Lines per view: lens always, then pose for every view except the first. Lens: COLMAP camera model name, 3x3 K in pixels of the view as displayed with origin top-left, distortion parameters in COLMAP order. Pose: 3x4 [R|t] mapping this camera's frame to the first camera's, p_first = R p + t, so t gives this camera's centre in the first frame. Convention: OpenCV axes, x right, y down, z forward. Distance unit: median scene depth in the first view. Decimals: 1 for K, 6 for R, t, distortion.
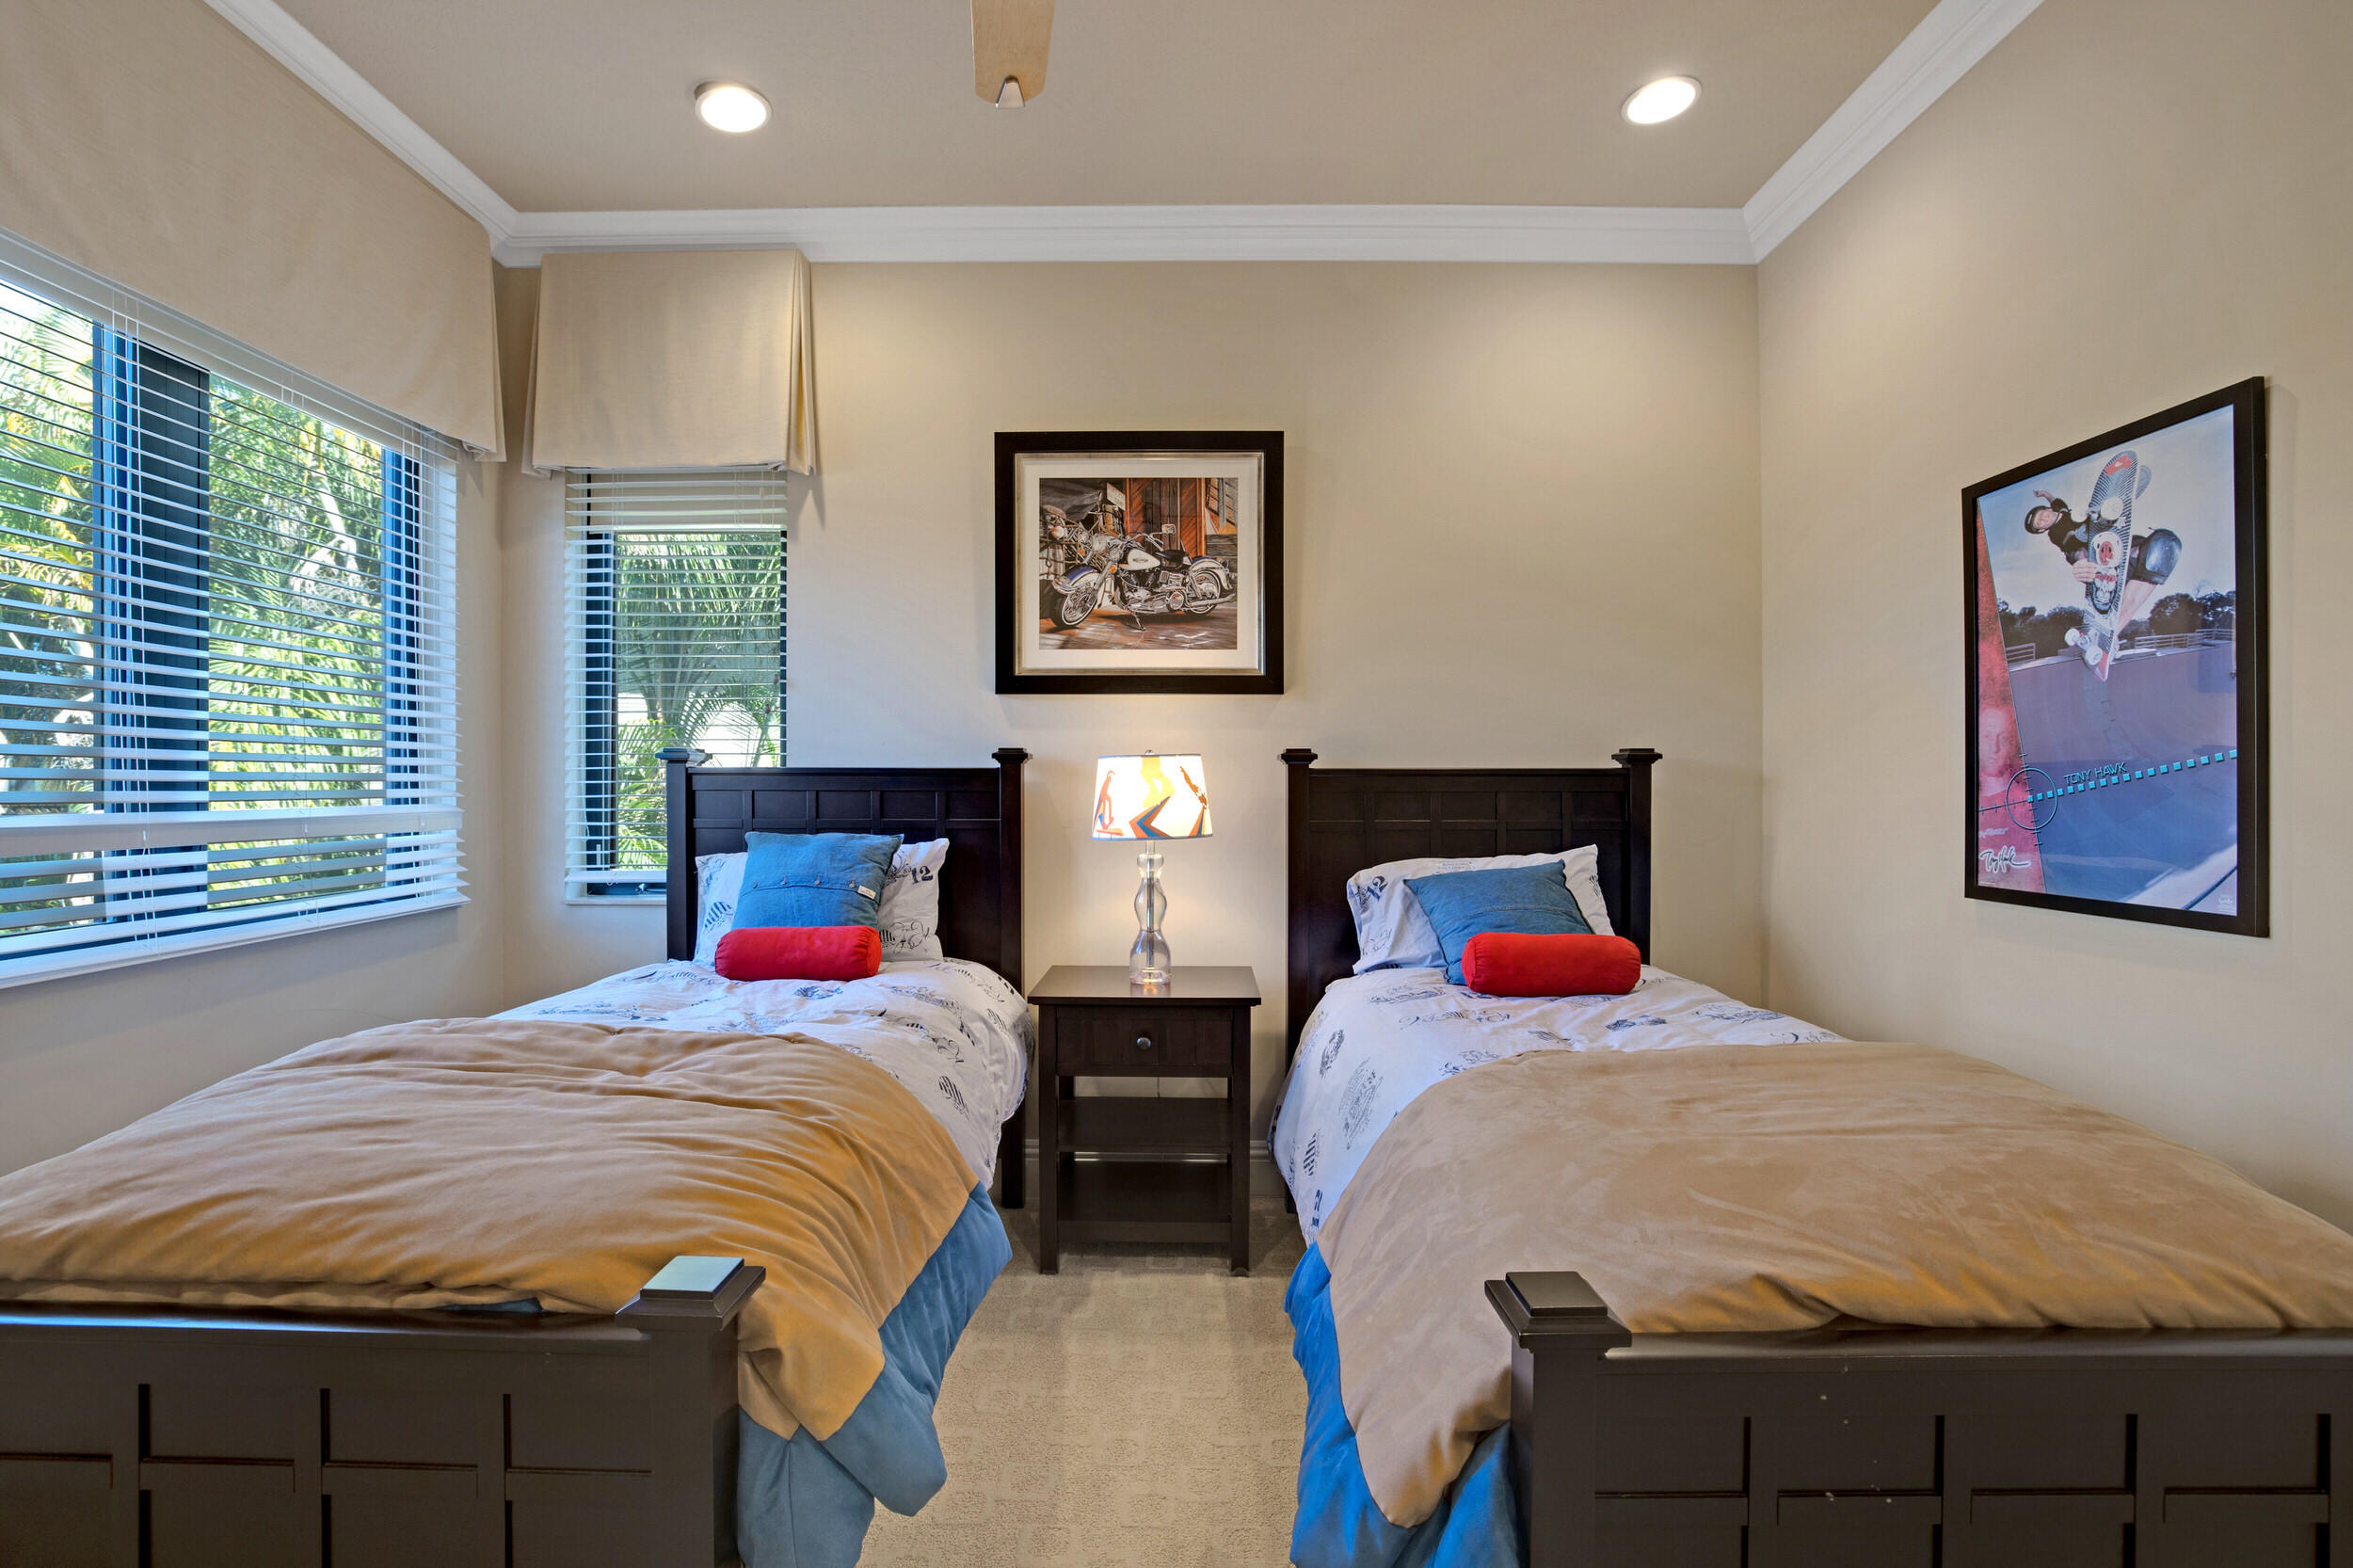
lens RADIAL K [[1016.3, 0, 1174.3], [0, 1016.3, 787.6], [0, 0, 1]] dist [-0.043146, 0.019403]
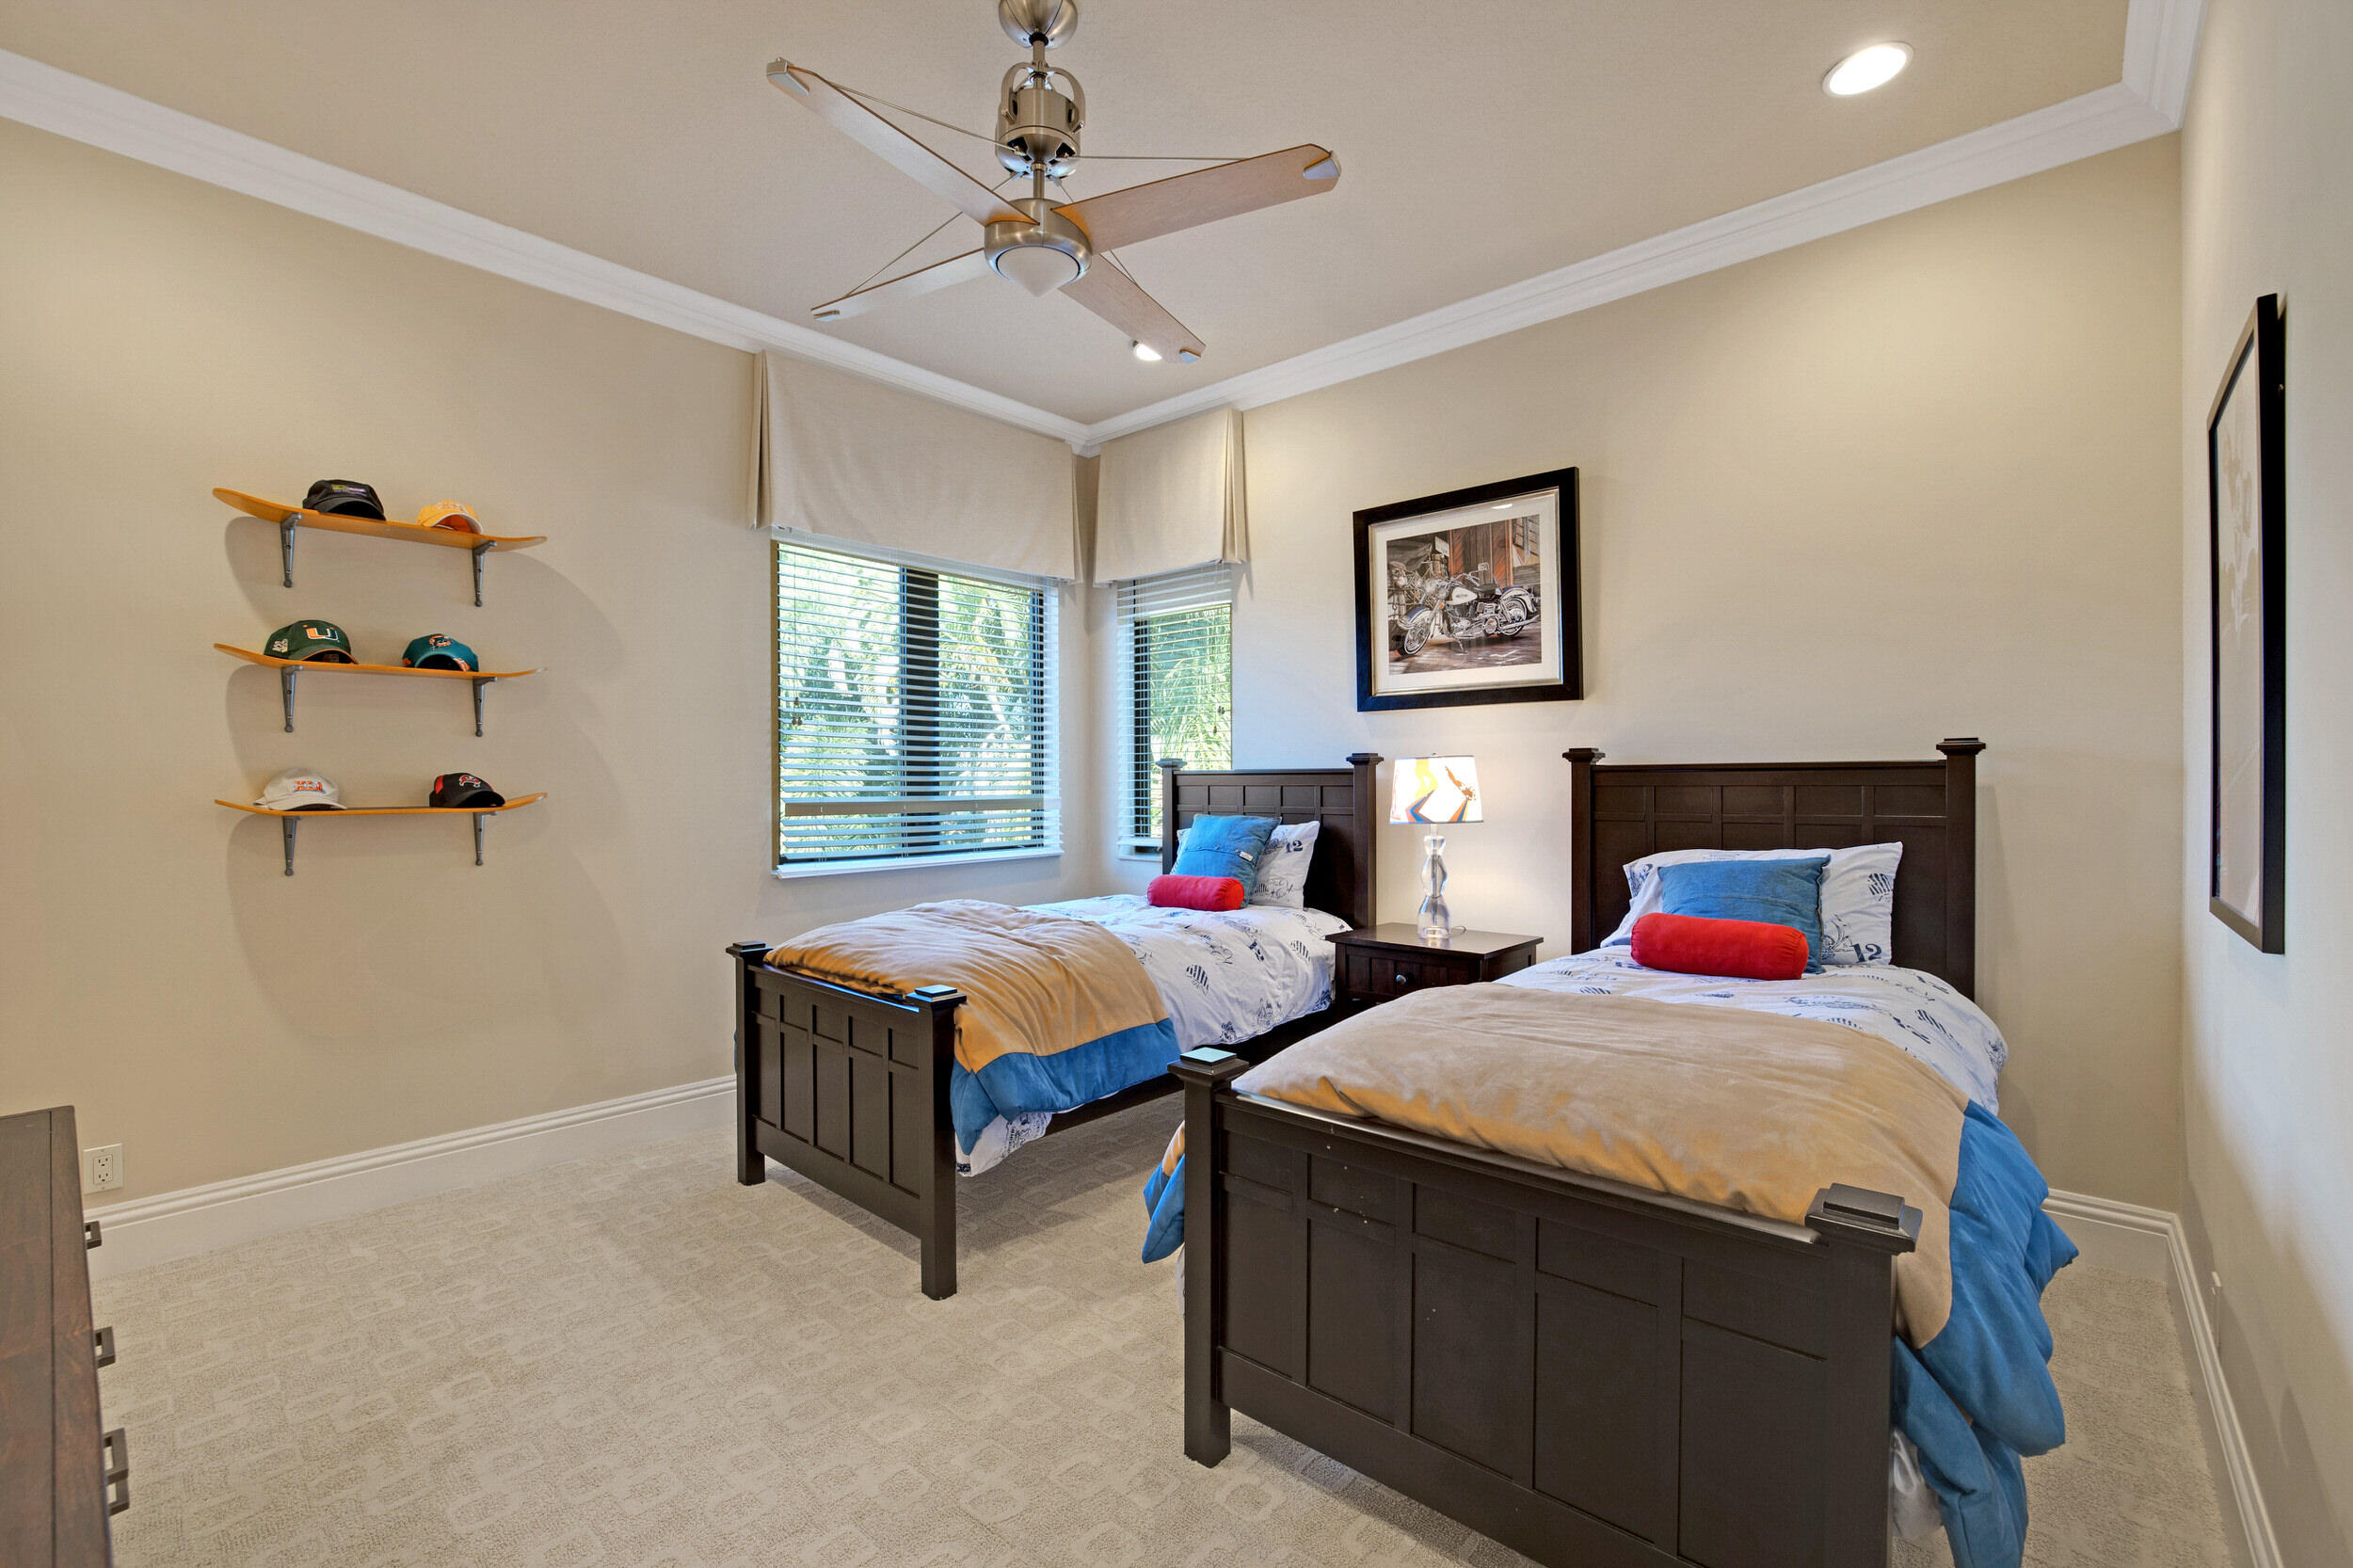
lens RADIAL K [[1037.3, 0, 1176.5], [0, 1037.3, 784.0], [0, 0, 1]] dist [-0.018504, 0.010302]
pose [[0.751582, -0.002172, -0.659636, 0.544875], [0.001774, 0.999998, -0.001272, 0.002052], [0.659638, -0.000214, 0.751584, -0.162204]]
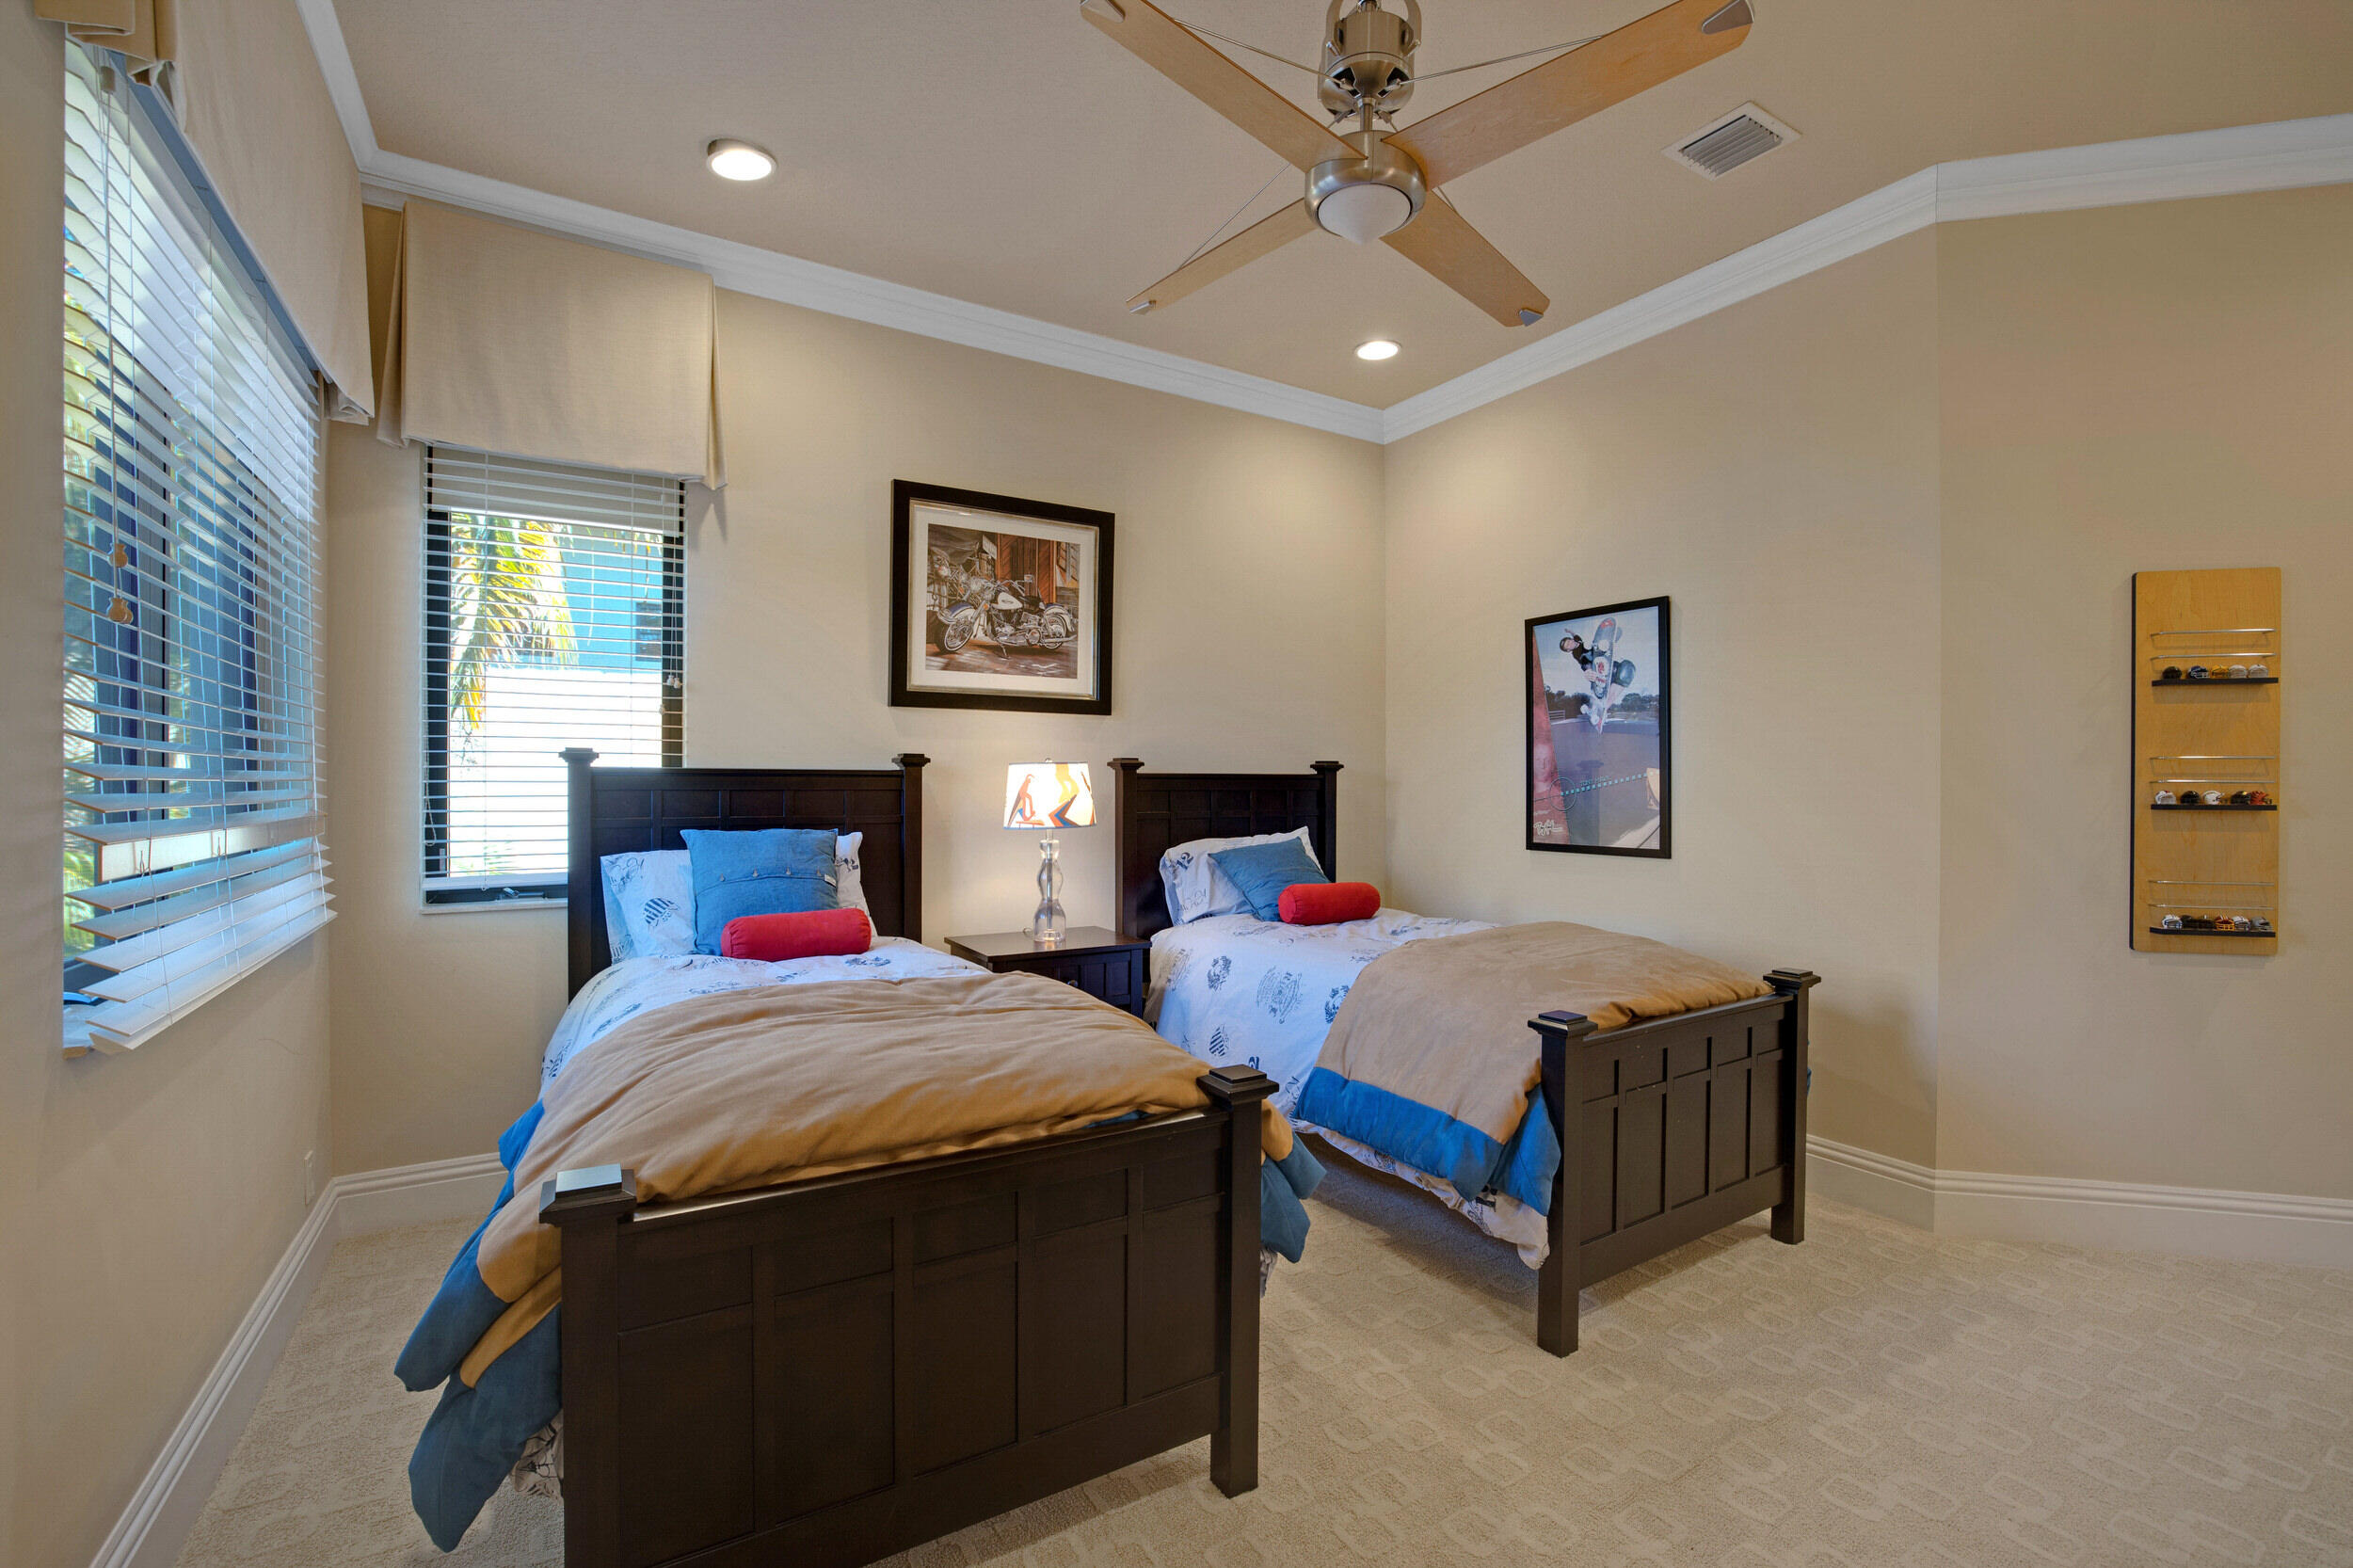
lens RADIAL K [[1016.3, 0, 1174.3], [0, 1016.3, 787.6], [0, 0, 1]] dist [-0.043146, 0.019403]
pose [[0.847038, -0.000551, 0.531532, -0.530991], [-0.001414, 0.999994, 0.003289, -0.004225], [-0.531531, -0.003537, 0.847032, -0.149748]]
